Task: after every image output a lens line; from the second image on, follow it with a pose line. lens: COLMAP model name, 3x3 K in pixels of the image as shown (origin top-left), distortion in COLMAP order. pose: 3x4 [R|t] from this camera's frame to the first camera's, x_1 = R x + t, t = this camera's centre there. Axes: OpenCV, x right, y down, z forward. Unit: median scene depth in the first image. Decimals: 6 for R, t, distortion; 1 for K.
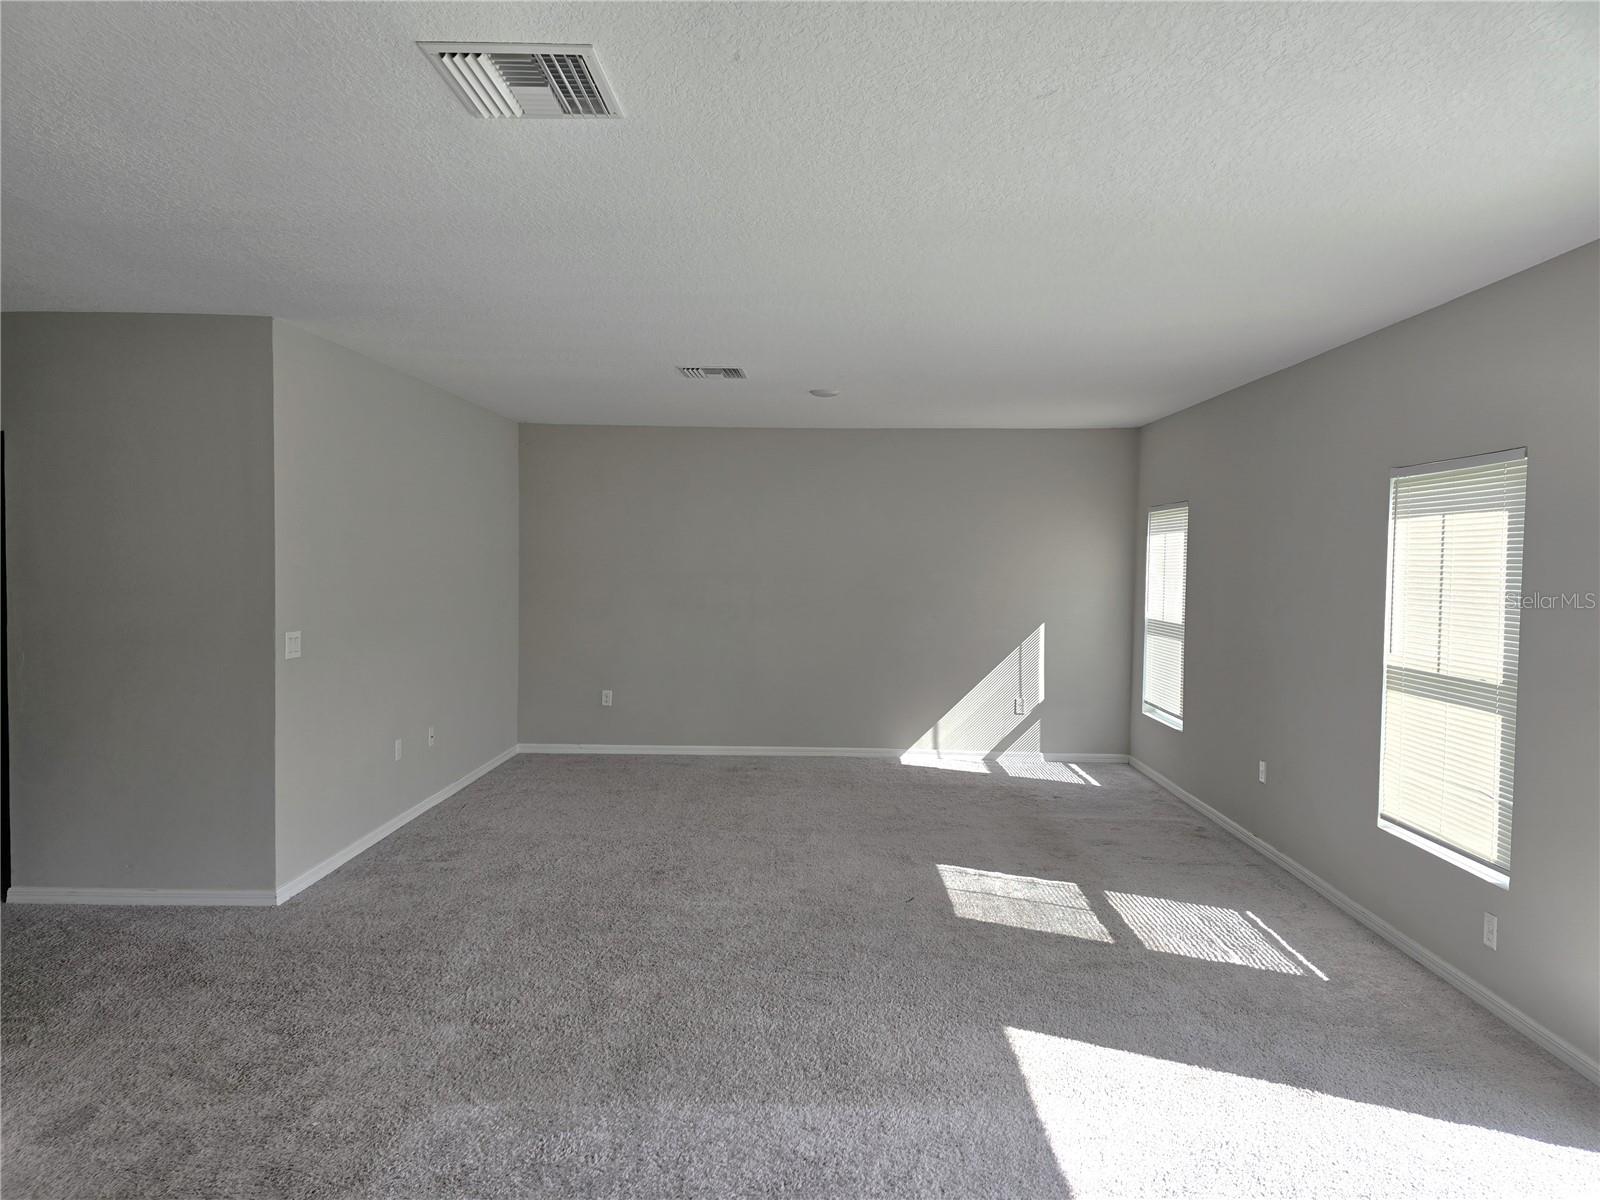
lens RADIAL K [[1065.8, 0, 802.8], [0, 1065.8, 608.5], [0, 0, 1]] dist [0.024302, -0.004602]
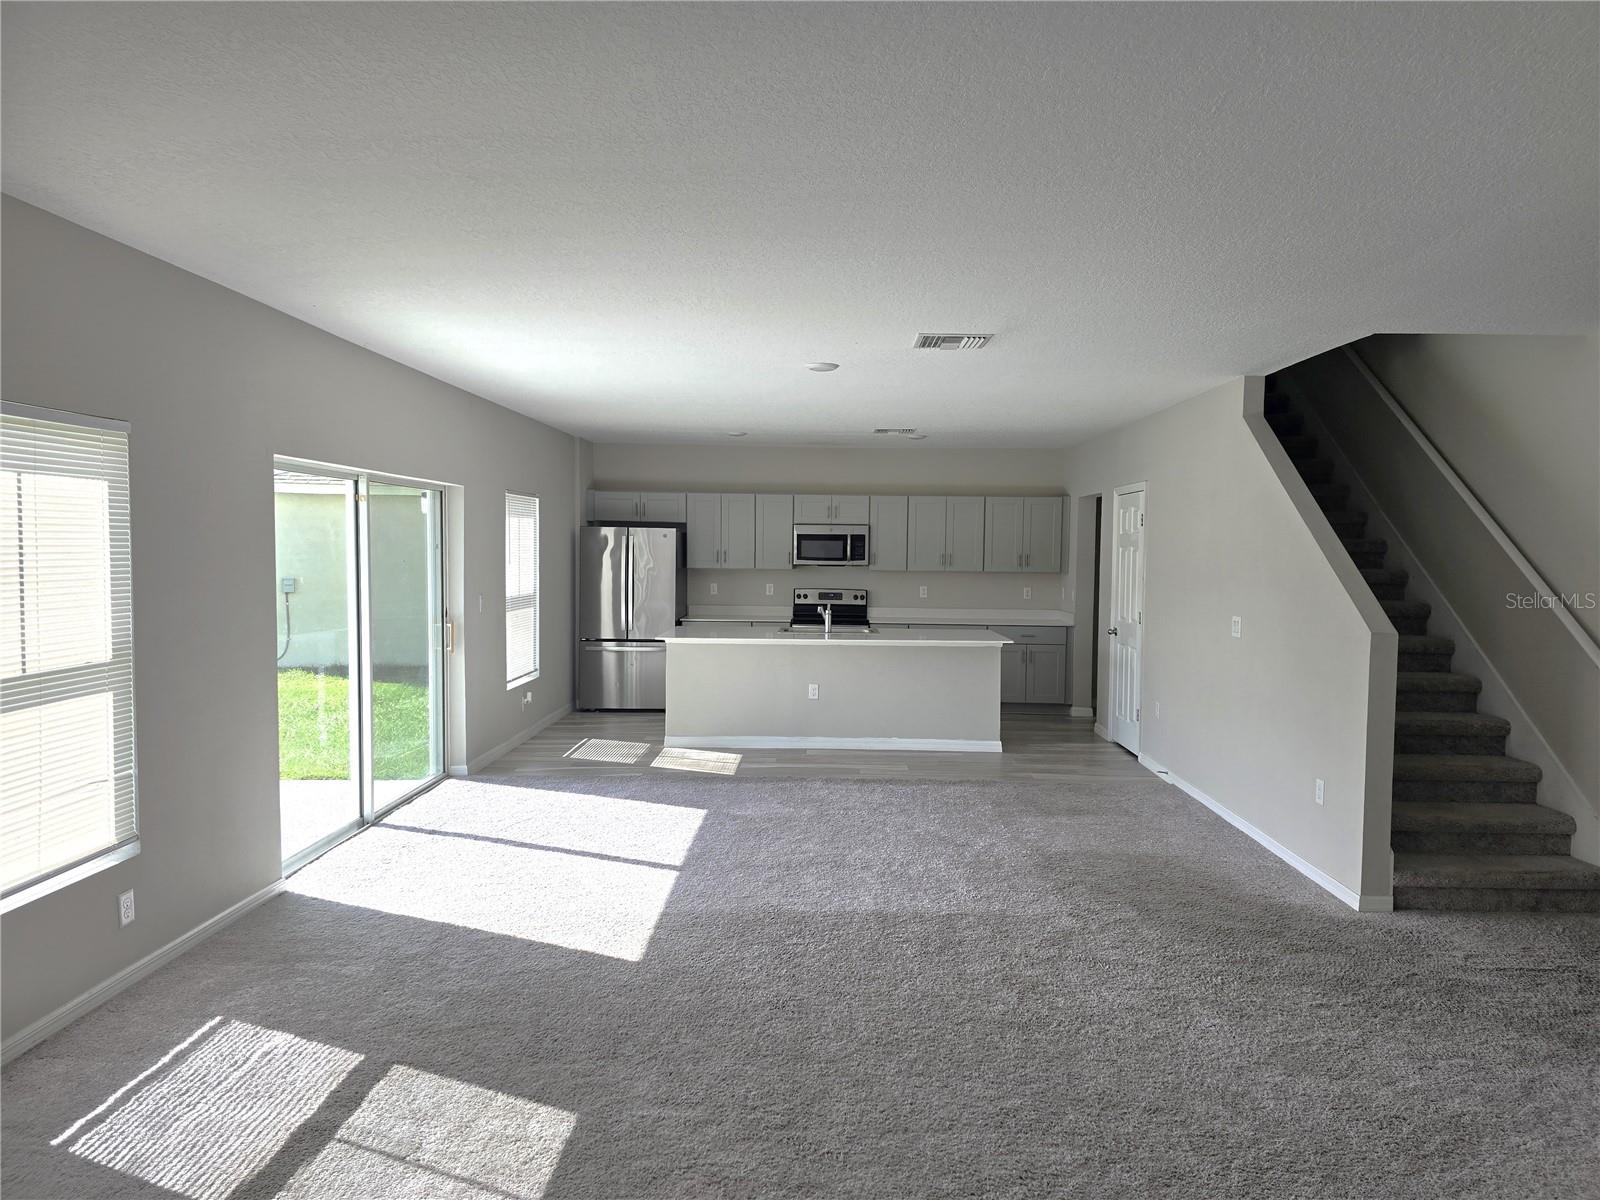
lens RADIAL K [[1065.8, 0, 802.8], [0, 1065.8, 608.5], [0, 0, 1]] dist [0.024302, -0.004602]
pose [[-0.999613, -0.027794, -0.000718, 0.025941], [-0.027712, 0.993887, 0.106868, -0.096267], [-0.002256, 0.106847, -0.994273, 1.947010]]
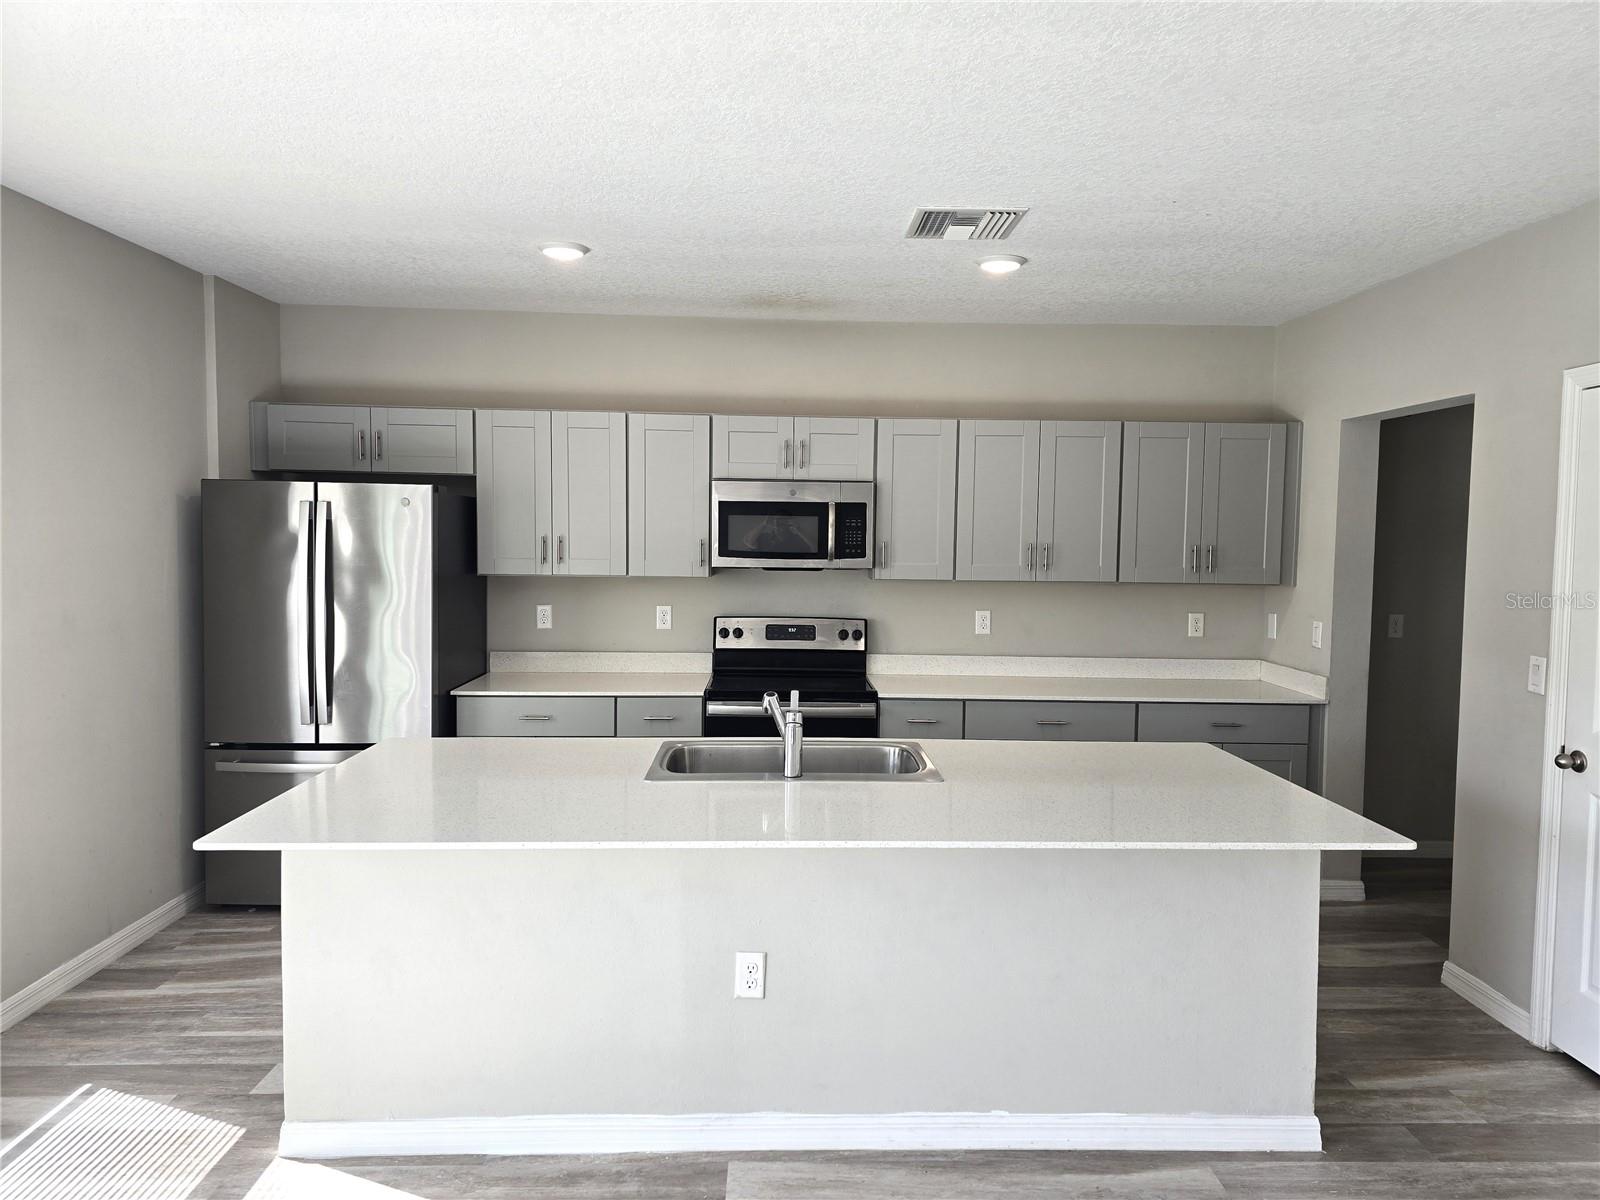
lens RADIAL K [[1065.8, 0, 802.8], [0, 1065.8, 608.5], [0, 0, 1]] dist [0.024302, -0.004602]
pose [[-0.998472, -0.025576, -0.048983, 0.016716], [-0.031365, 0.992117, 0.121325, -0.066792], [0.045494, 0.122676, -0.991403, 1.349852]]
